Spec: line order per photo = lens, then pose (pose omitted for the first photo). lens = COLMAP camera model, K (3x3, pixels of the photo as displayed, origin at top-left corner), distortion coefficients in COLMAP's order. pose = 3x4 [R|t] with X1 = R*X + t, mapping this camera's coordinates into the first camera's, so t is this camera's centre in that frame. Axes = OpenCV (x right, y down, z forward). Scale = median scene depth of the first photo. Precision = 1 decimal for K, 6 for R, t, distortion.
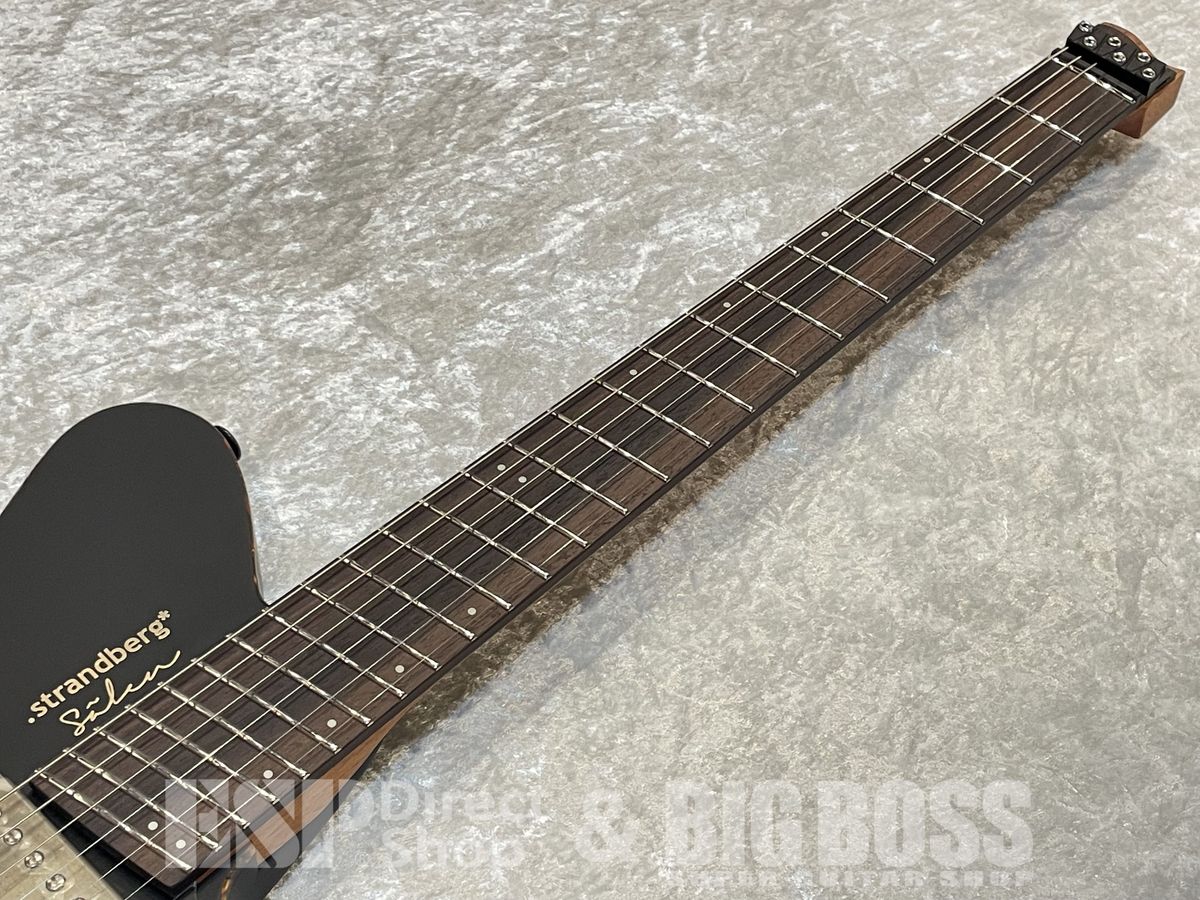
lens RADIAL K [[1873.7, 0, 594.1], [0, 1873.7, 418.1], [0, 0, 1]] dist [0.147933, -0.402491]
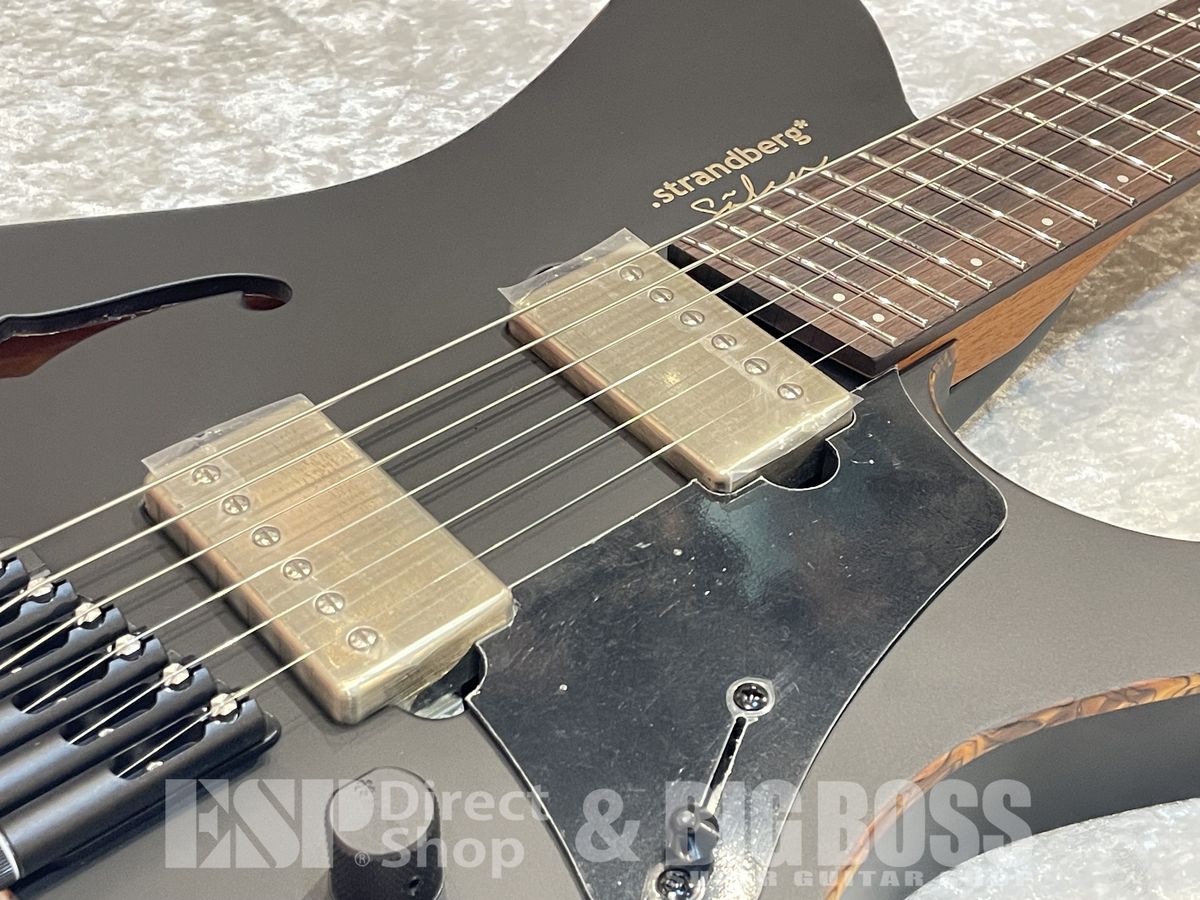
lens RADIAL K [[1873.7, 0, 594.1], [0, 1873.7, 418.1], [0, 0, 1]] dist [0.147933, -0.402491]
pose [[0.994310, 0.064293, -0.084937, -0.198935], [-0.073621, 0.991012, -0.111695, 0.268842], [0.076992, 0.117312, 0.990106, 0.181680]]
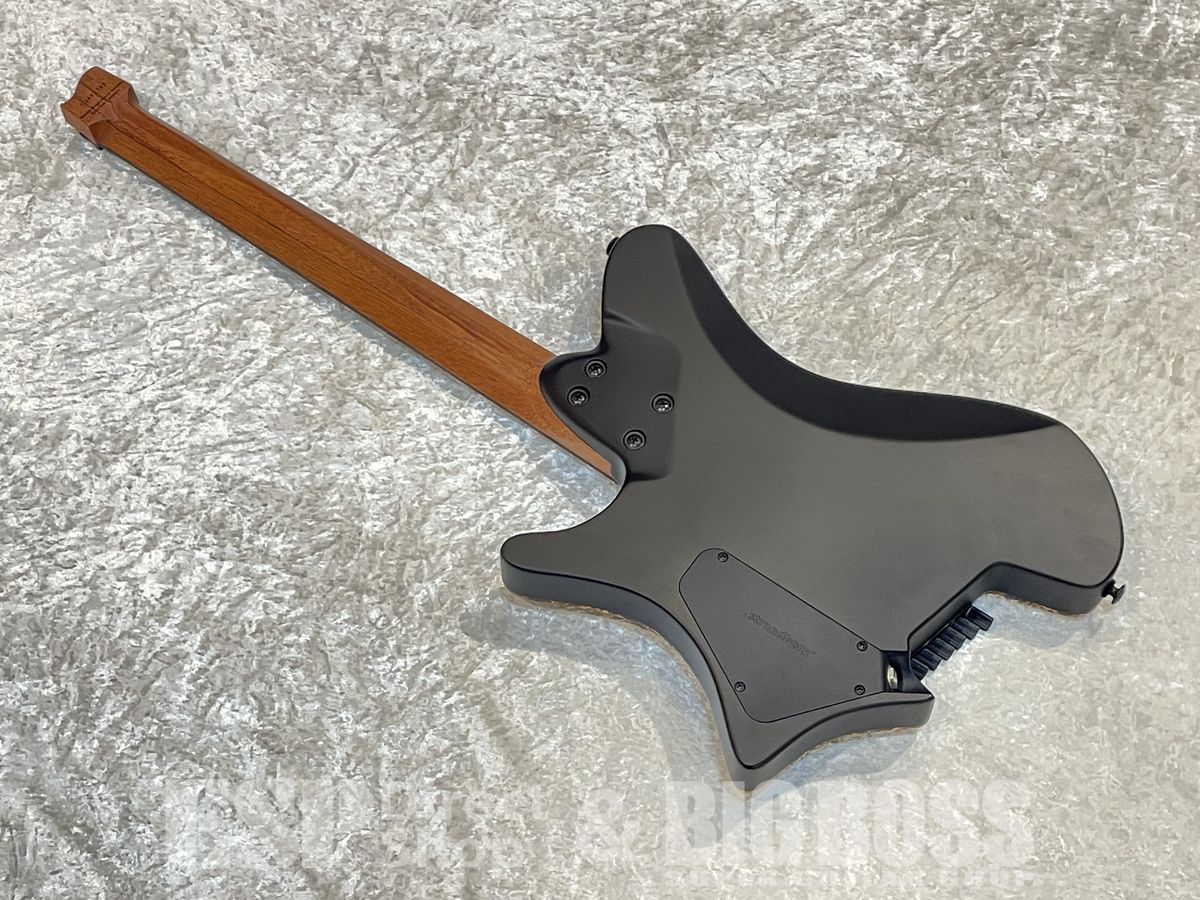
lens RADIAL K [[1873.7, 0, 594.1], [0, 1873.7, 418.1], [0, 0, 1]] dist [0.147933, -0.402491]
pose [[0.825728, 0.461153, -0.324824, 0.592497], [-0.370527, 0.877638, 0.304076, -0.356785], [0.425303, -0.130728, 0.895560, -0.782124]]
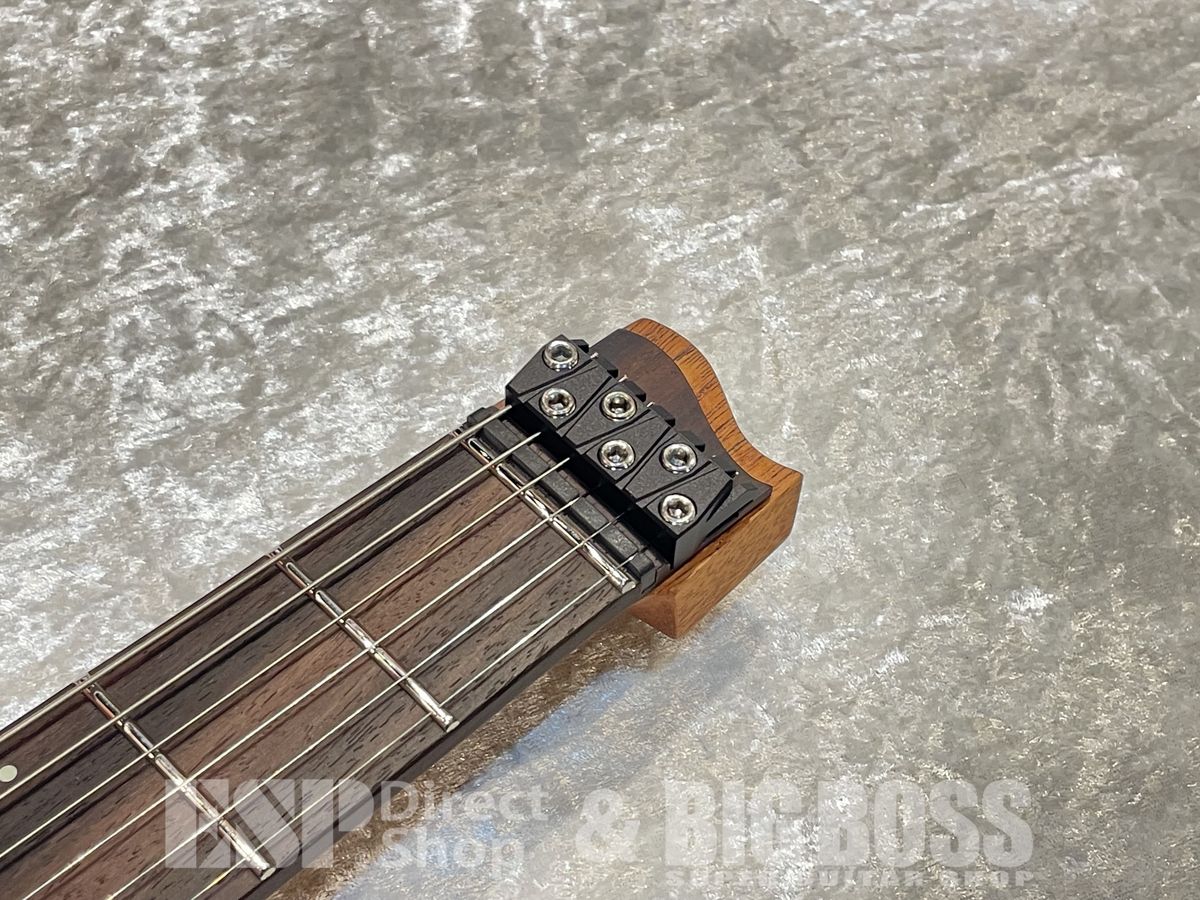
lens RADIAL K [[1873.7, 0, 594.1], [0, 1873.7, 418.1], [0, 0, 1]] dist [0.147933, -0.402491]
pose [[0.998447, 0.047347, -0.029359, 0.308641], [-0.045154, 0.996432, 0.071300, -0.245588], [0.032630, -0.069863, 0.997023, 0.665561]]
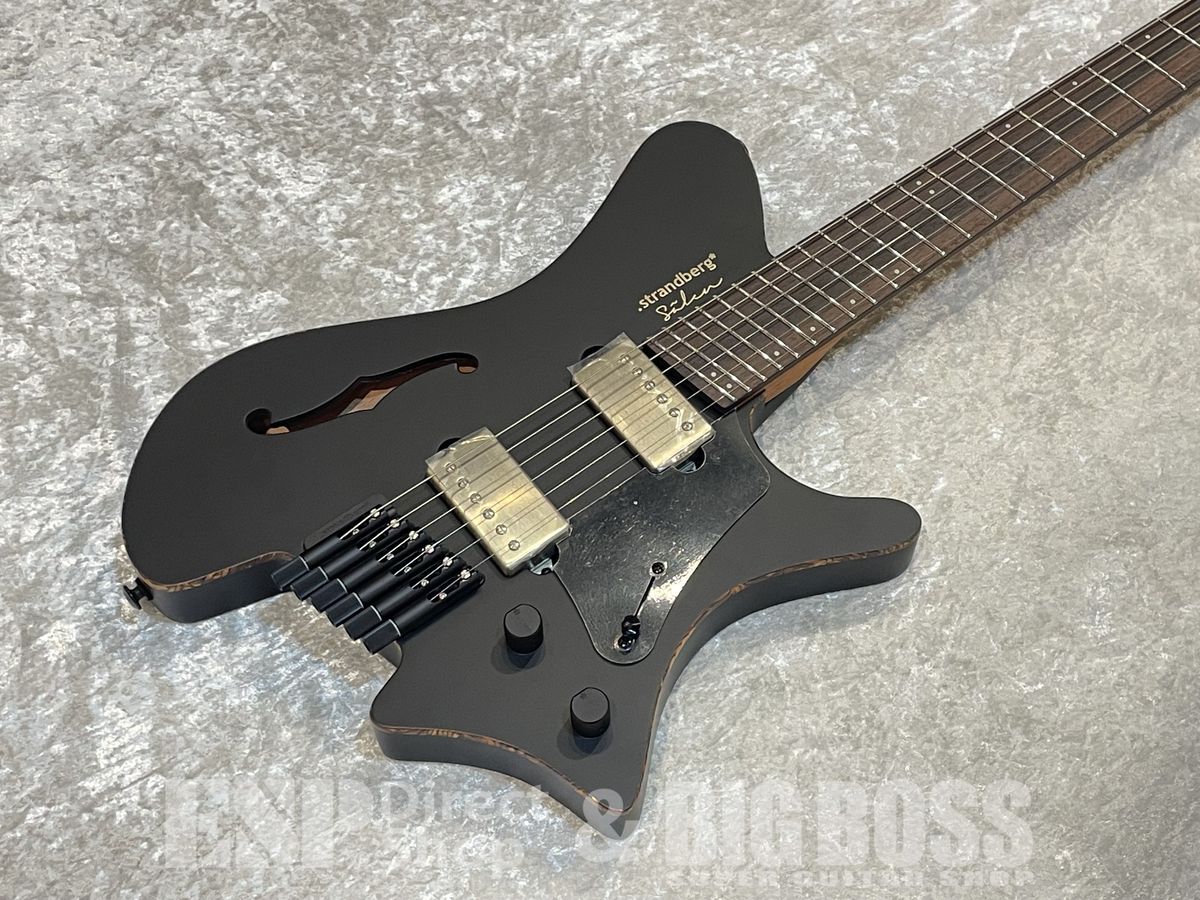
lens RADIAL K [[1873.7, 0, 594.1], [0, 1873.7, 418.1], [0, 0, 1]] dist [0.147933, -0.402491]
pose [[0.987308, 0.104147, -0.119902, -0.096399], [-0.079475, 0.977628, 0.194751, -0.060314], [0.137502, -0.182750, 0.973497, -0.561088]]
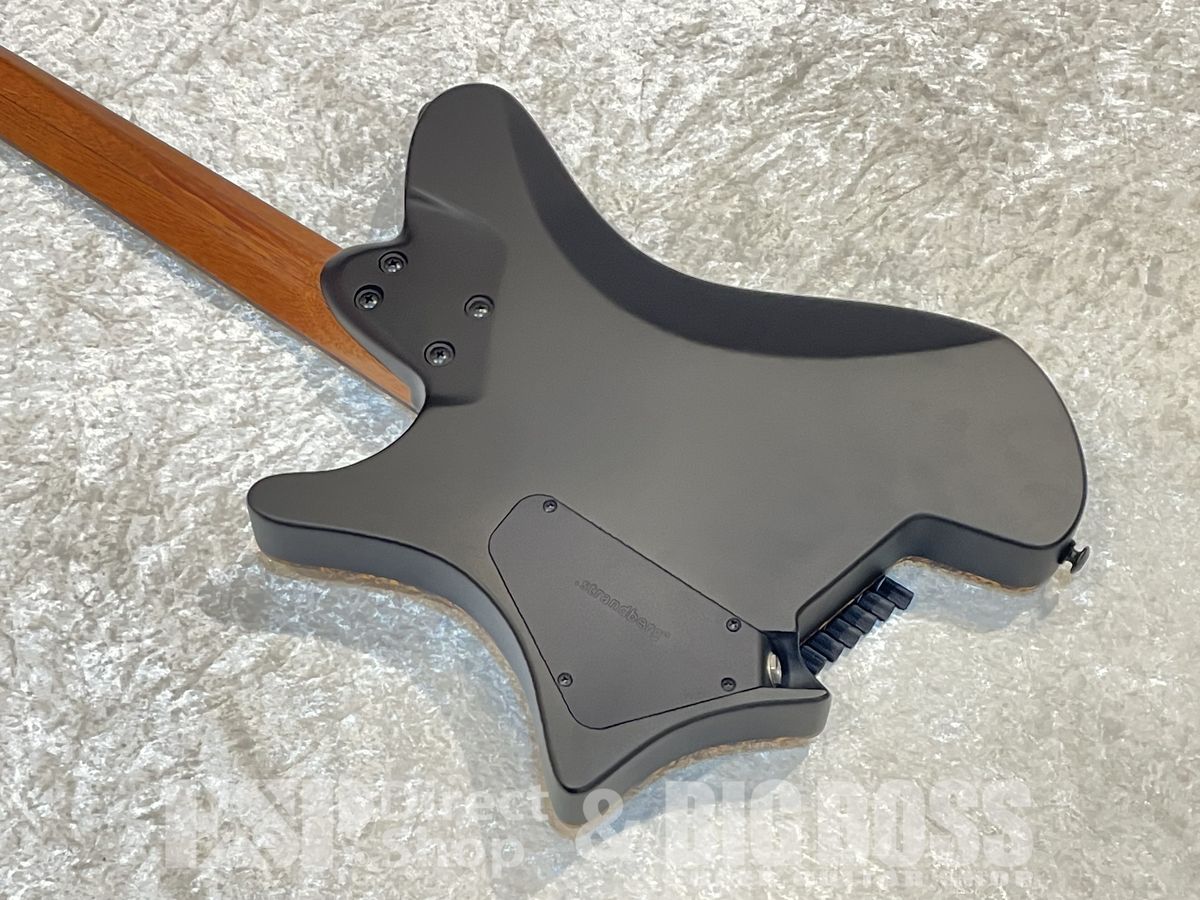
lens RADIAL K [[1873.7, 0, 594.1], [0, 1873.7, 418.1], [0, 0, 1]] dist [0.147933, -0.402491]
pose [[0.831784, 0.461431, -0.308573, 0.578962], [-0.386317, 0.880374, 0.275139, -0.189114], [0.398617, -0.109649, 0.910539, -0.369425]]
